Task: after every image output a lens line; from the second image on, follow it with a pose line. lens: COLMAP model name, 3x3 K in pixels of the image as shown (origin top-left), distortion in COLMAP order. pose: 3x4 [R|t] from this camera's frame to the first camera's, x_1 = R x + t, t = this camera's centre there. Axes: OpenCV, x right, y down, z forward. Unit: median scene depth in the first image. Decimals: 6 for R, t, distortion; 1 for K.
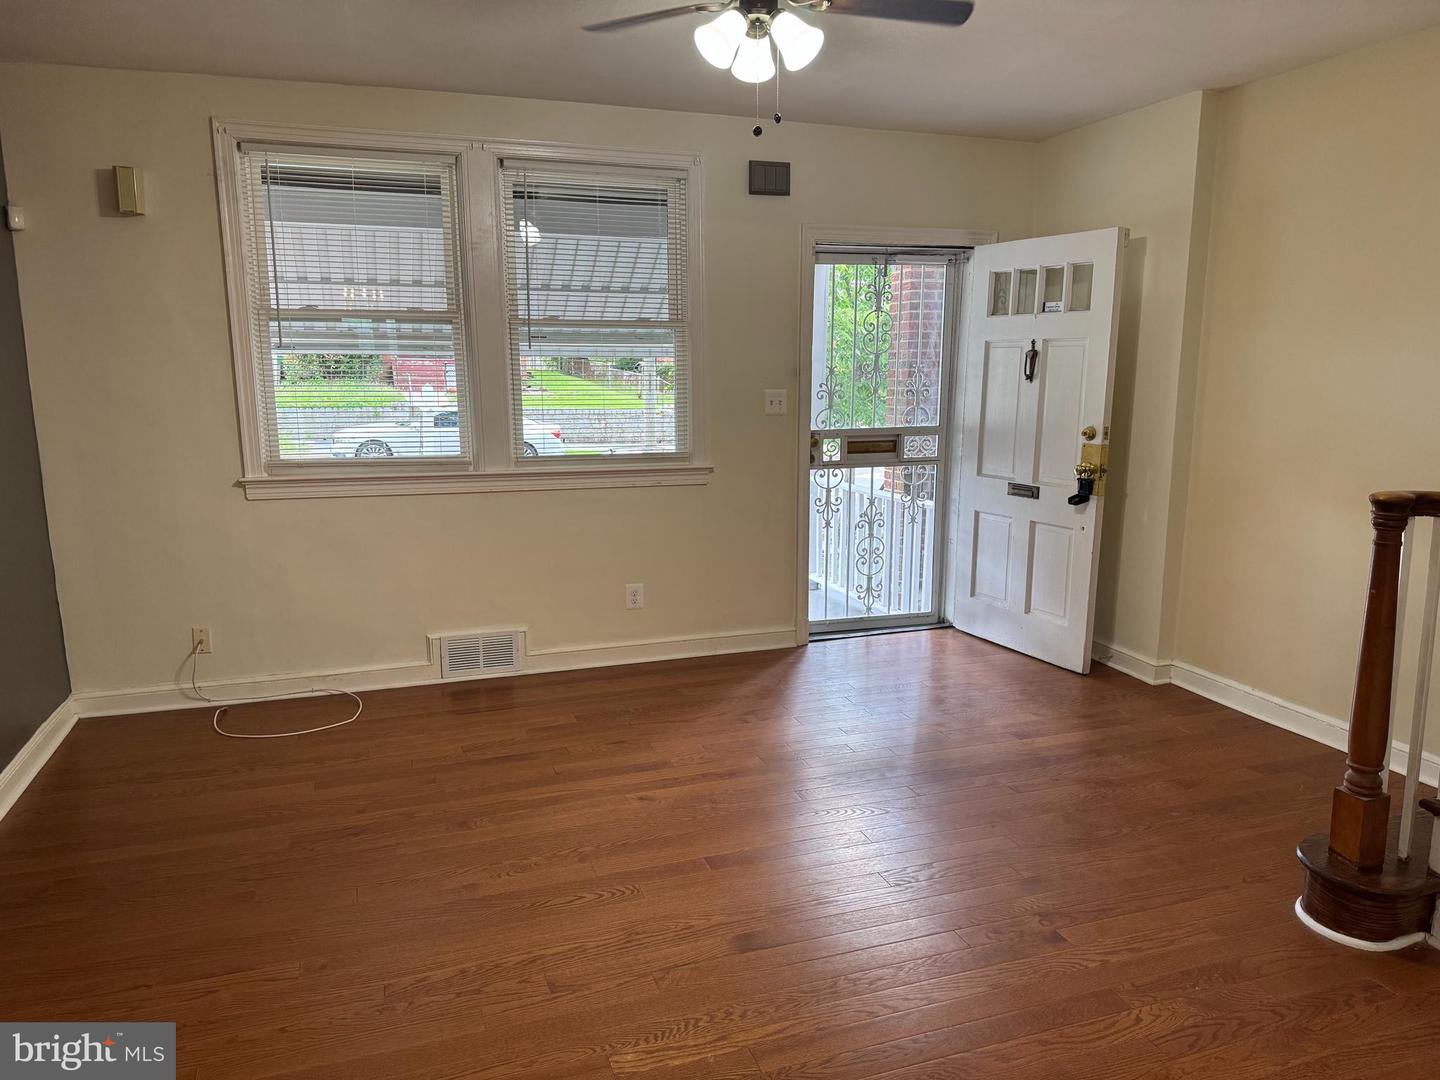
lens RADIAL K [[1006.0, 0, 719.5], [0, 1006.0, 547.2], [0, 0, 1]] dist [0.091044, -0.116137]
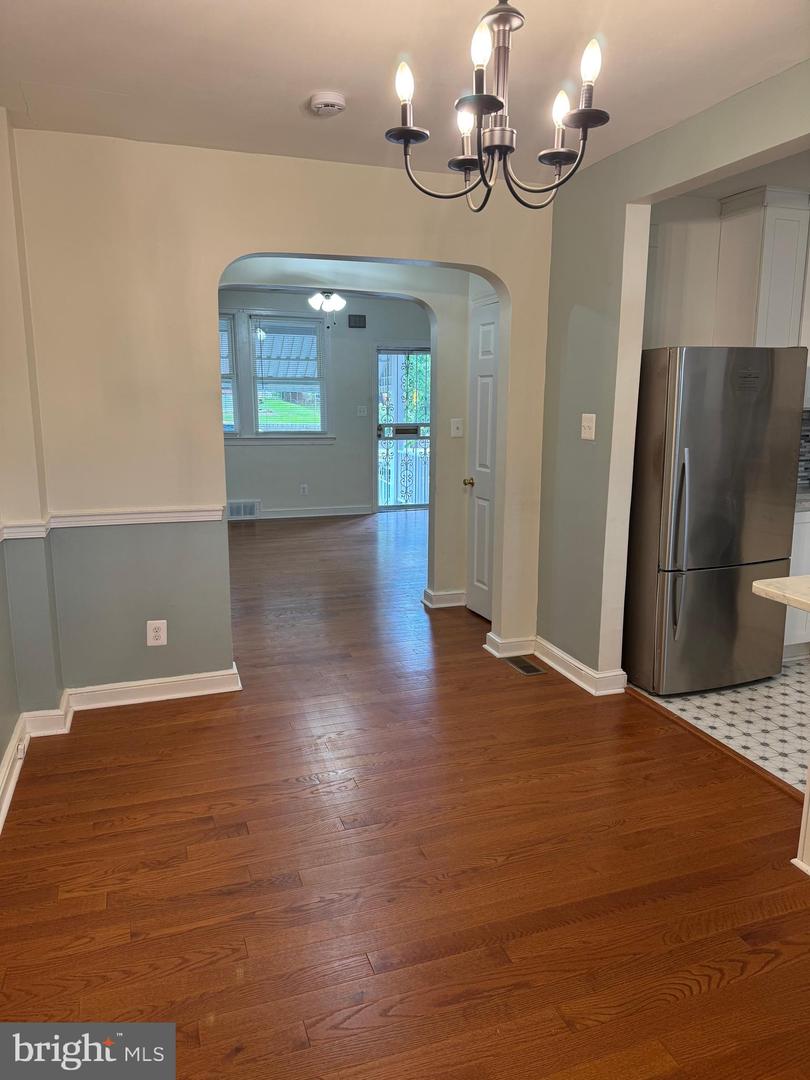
lens RADIAL K [[754.5, 0, 405.0], [0, 754.5, 540.0], [0, 0, 1]] dist [0.091044, -0.116137]
pose [[0.999985, 0.004078, 0.003607, 0.150793], [-0.004111, 0.999951, 0.009002, 0.147448], [-0.003570, -0.009017, 0.999953, -0.816745]]
